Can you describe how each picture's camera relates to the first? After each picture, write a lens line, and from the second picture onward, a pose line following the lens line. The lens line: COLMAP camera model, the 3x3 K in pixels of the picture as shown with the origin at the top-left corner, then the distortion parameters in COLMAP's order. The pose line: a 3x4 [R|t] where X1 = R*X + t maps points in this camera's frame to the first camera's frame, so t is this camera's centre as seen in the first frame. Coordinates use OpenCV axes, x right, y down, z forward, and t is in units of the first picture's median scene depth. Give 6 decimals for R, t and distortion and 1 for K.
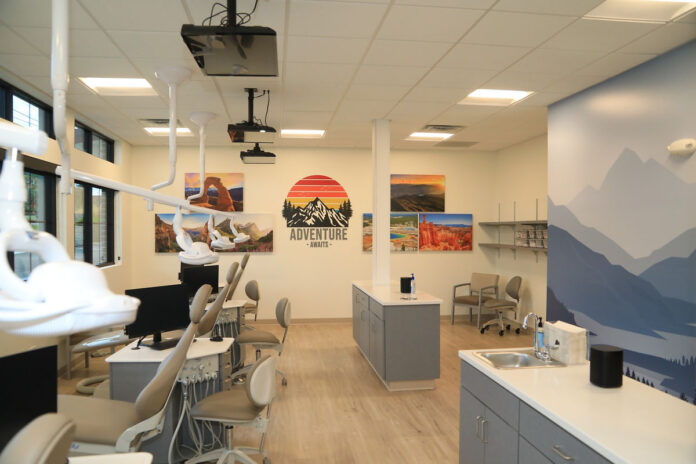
lens RADIAL K [[567.0, 0, 347.6], [0, 567.0, 229.9], [0, 0, 1]] dist [-0.061883, 0.029378]
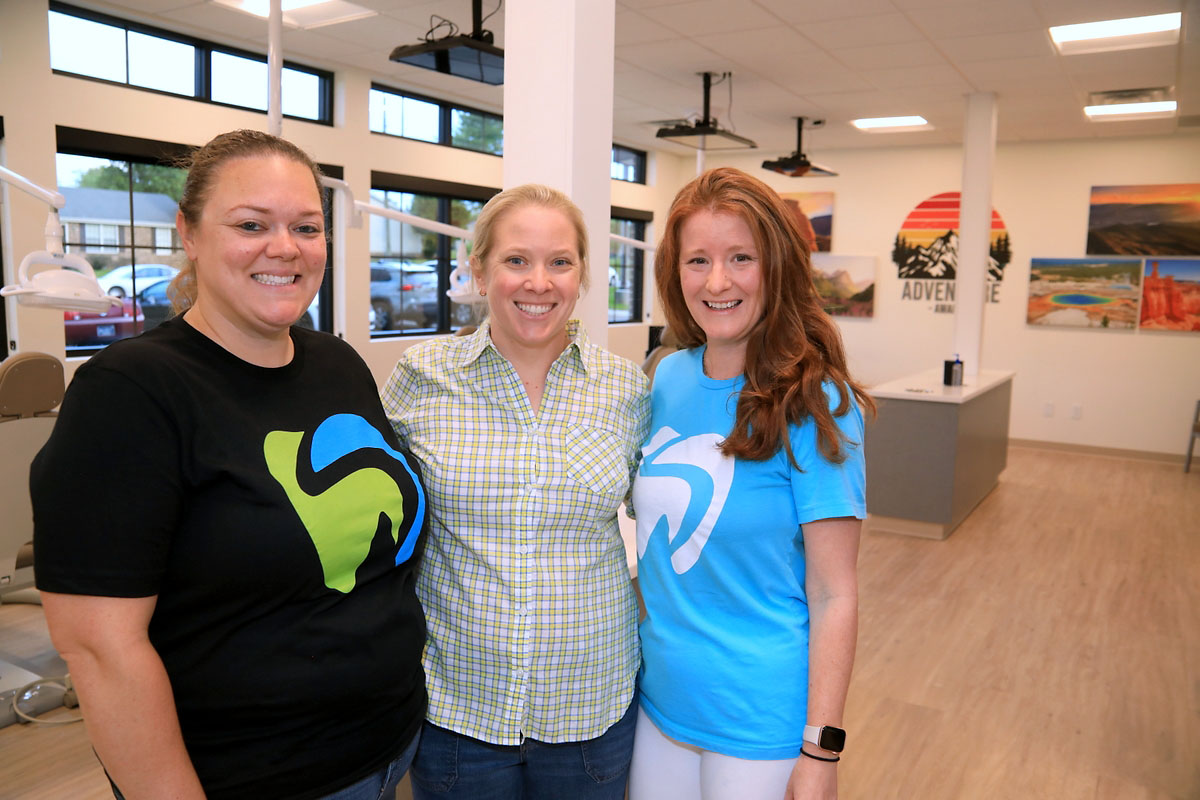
lens RADIAL K [[977.6, 0, 604.9], [0, 977.6, 400.6], [0, 0, 1]] dist [-0.061883, 0.029378]
pose [[0.769885, 0.097257, -0.630728, 0.326079], [-0.026265, 0.992311, 0.120953, 0.007505], [0.637642, -0.076554, 0.766520, -0.025672]]
